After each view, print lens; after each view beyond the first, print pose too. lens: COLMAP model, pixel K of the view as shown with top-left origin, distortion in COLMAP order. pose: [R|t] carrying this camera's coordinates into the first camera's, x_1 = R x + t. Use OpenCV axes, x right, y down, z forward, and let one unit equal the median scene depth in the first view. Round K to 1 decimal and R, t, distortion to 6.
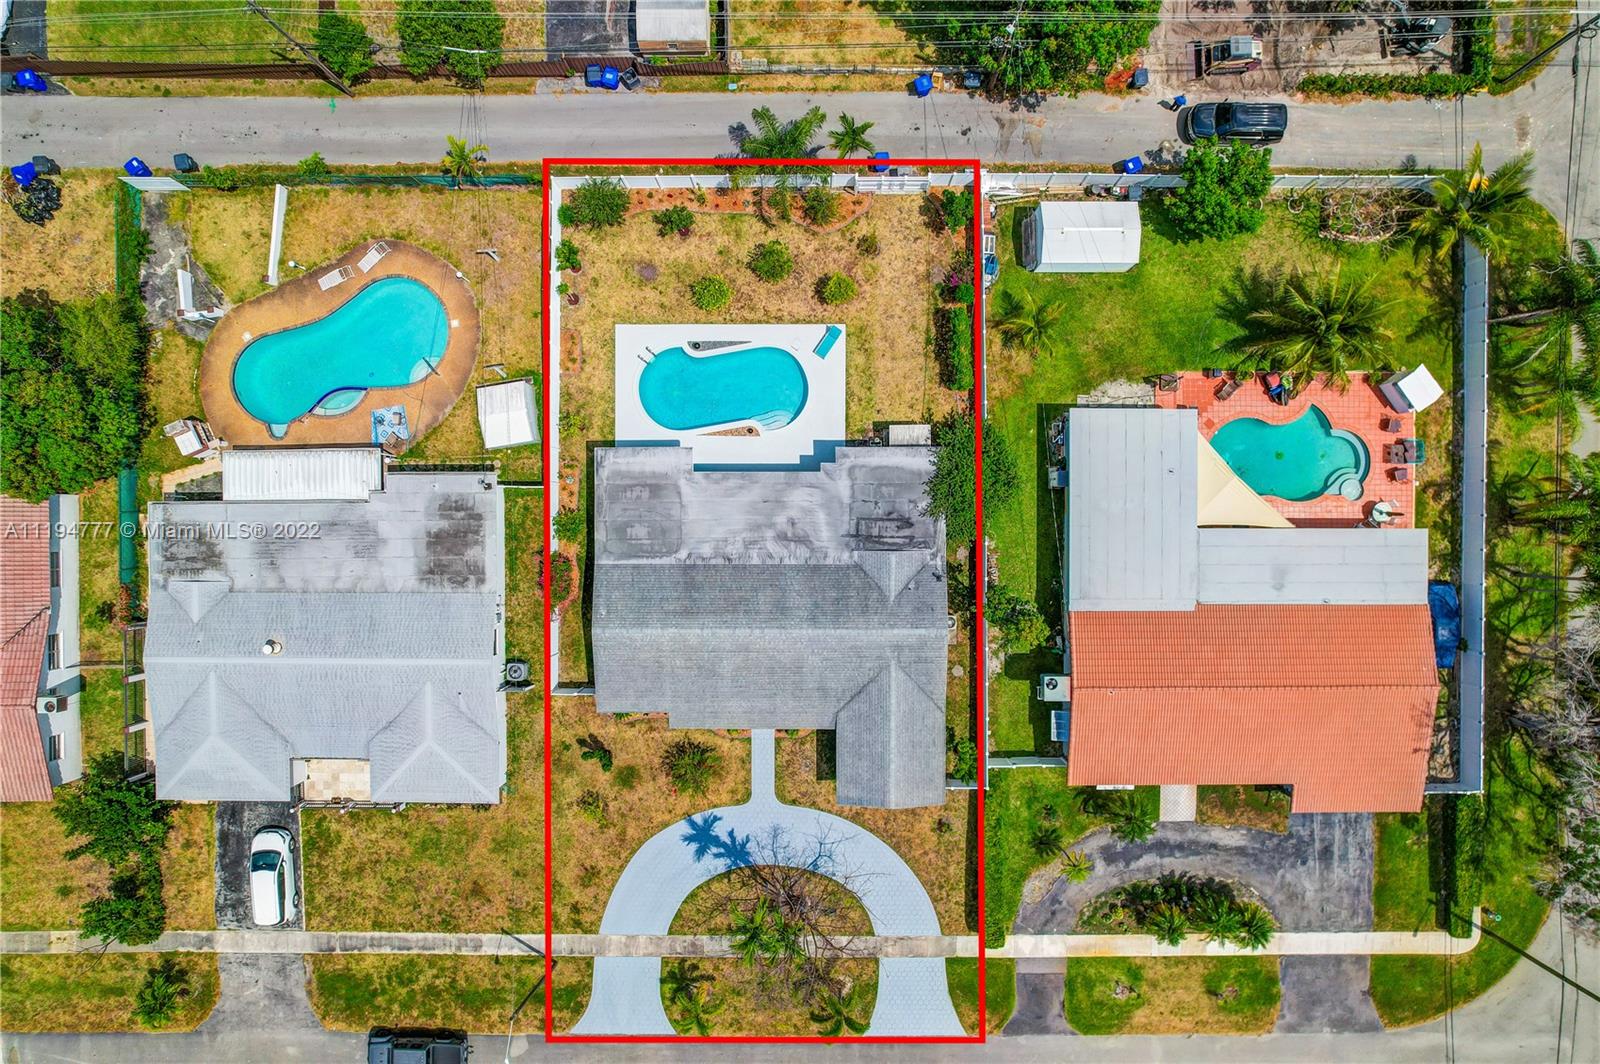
lens RADIAL K [[1016.1, 0, 809.1], [0, 1016.1, 542.3], [0, 0, 1]] dist [-0.054685, 0.040135]
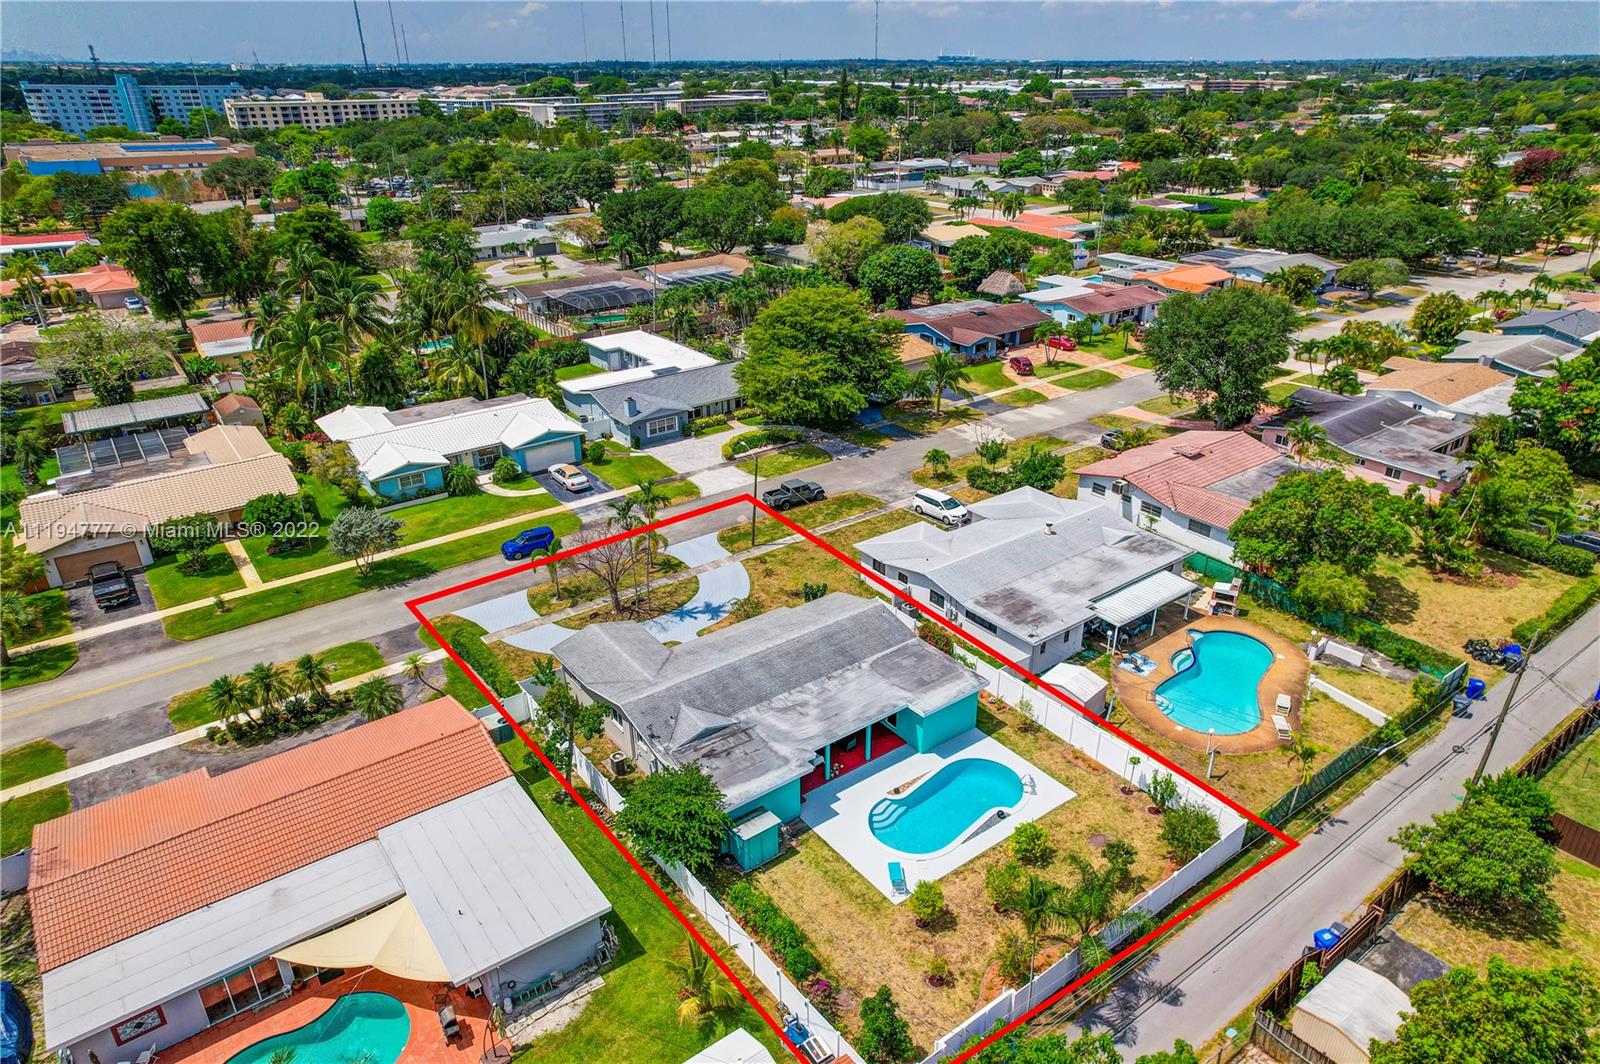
lens RADIAL K [[1016.1, 0, 809.1], [0, 1016.1, 542.3], [0, 0, 1]] dist [-0.054685, 0.040135]
pose [[-0.799413, 0.270547, -0.536418, 0.452606], [-0.600782, -0.361496, 0.713009, -0.649235], [-0.001010, 0.892258, 0.451524, 0.354164]]
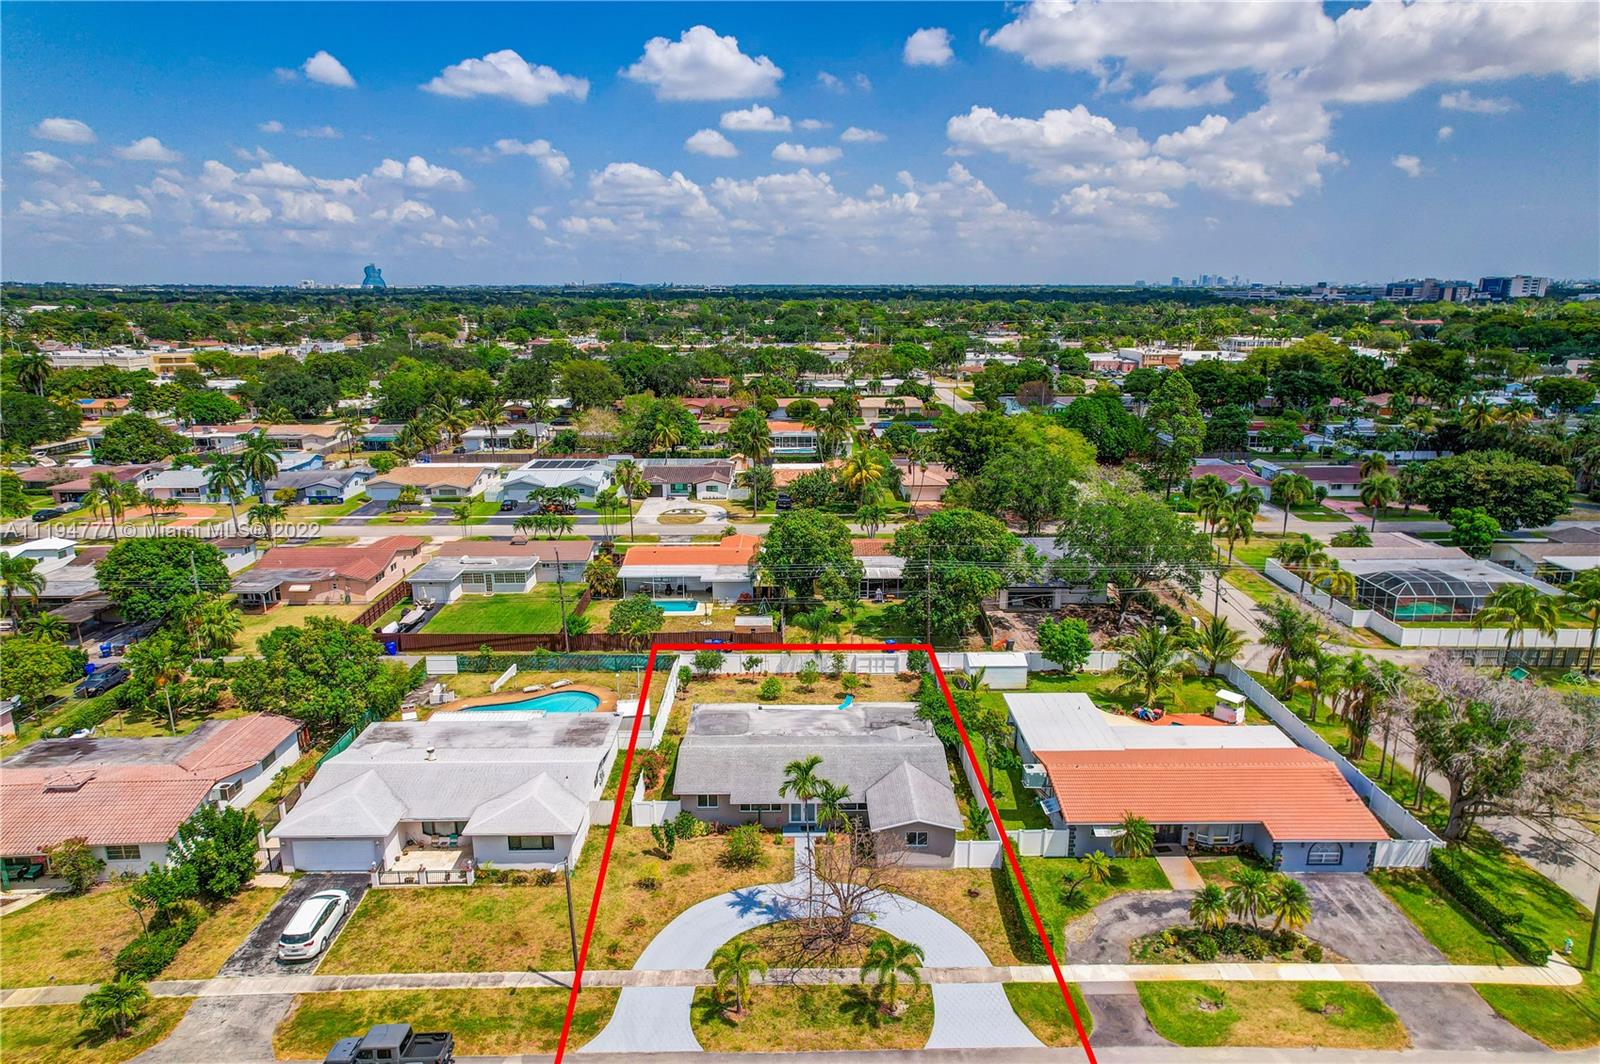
lens RADIAL K [[1008.1, 0, 807.9], [0, 1008.1, 531.1], [0, 0, 1]] dist [0.001886, 0.043830]
pose [[0.999942, 0.001709, 0.010656, -0.054539], [0.010012, 0.221702, -0.975063, 1.232602], [-0.004029, 0.975113, 0.221672, 0.388450]]
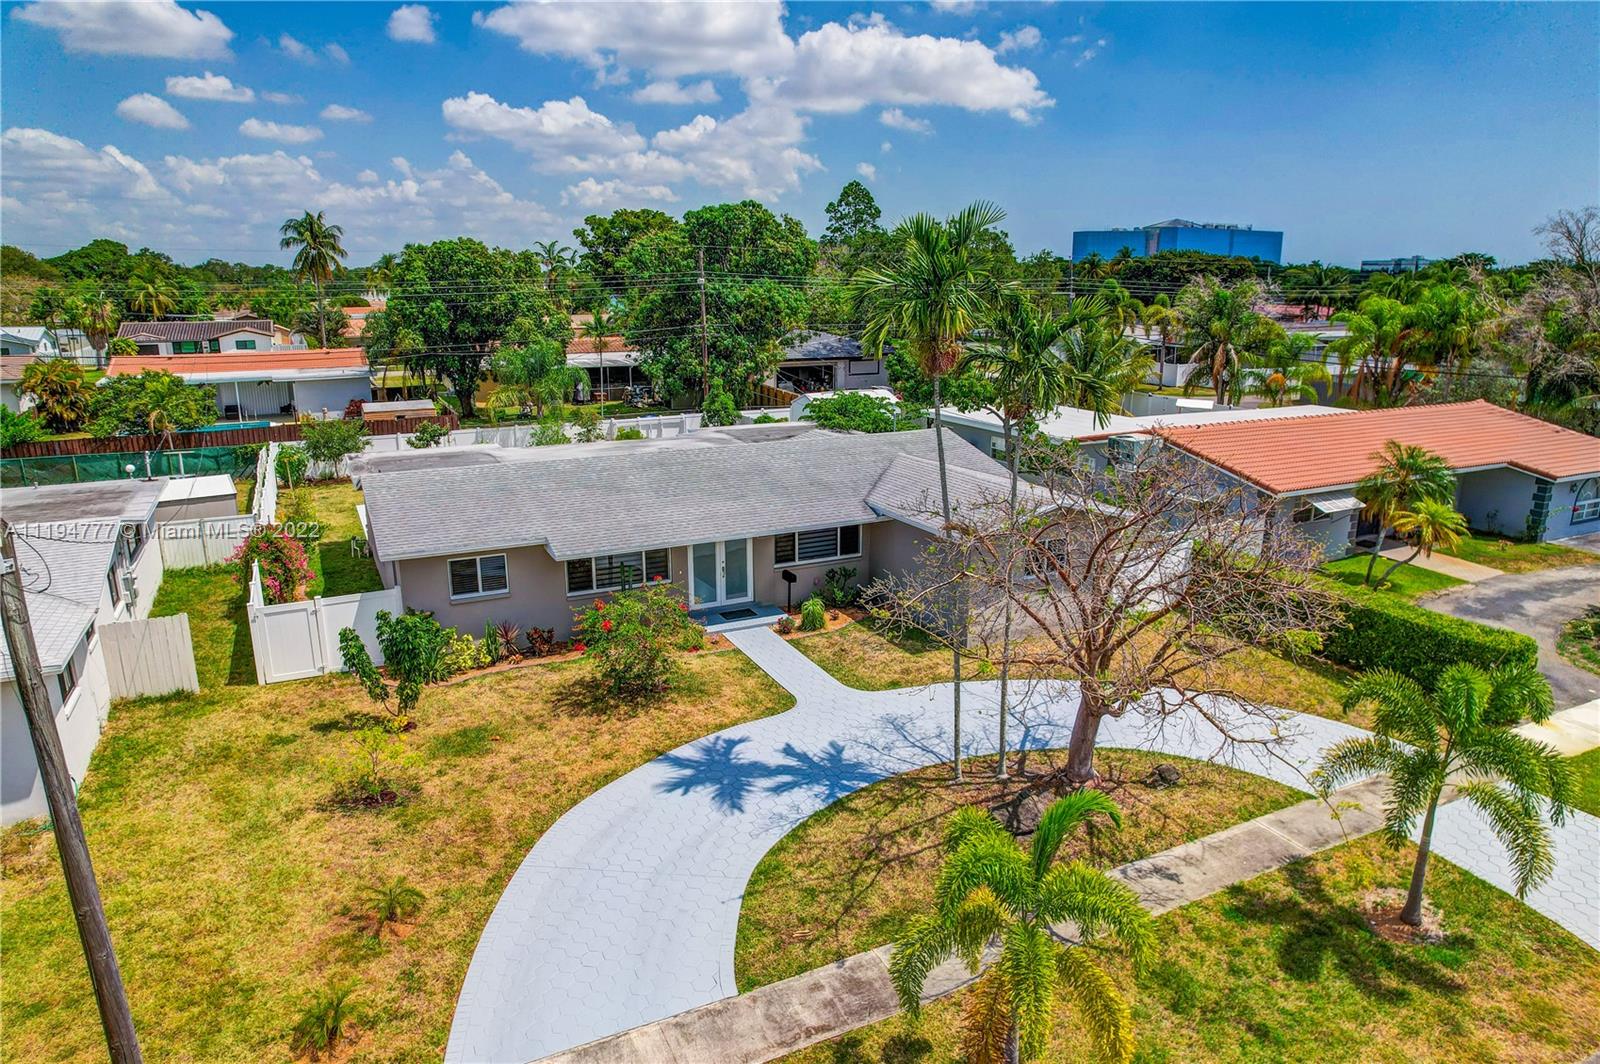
lens RADIAL K [[1016.1, 0, 809.1], [0, 1016.1, 542.3], [0, 0, 1]] dist [-0.054685, 0.040135]
pose [[0.892565, -0.108576, 0.437652, -0.220461], [0.450916, 0.211589, -0.867125, 0.585697], [0.001546, 0.971309, 0.237815, 0.842288]]
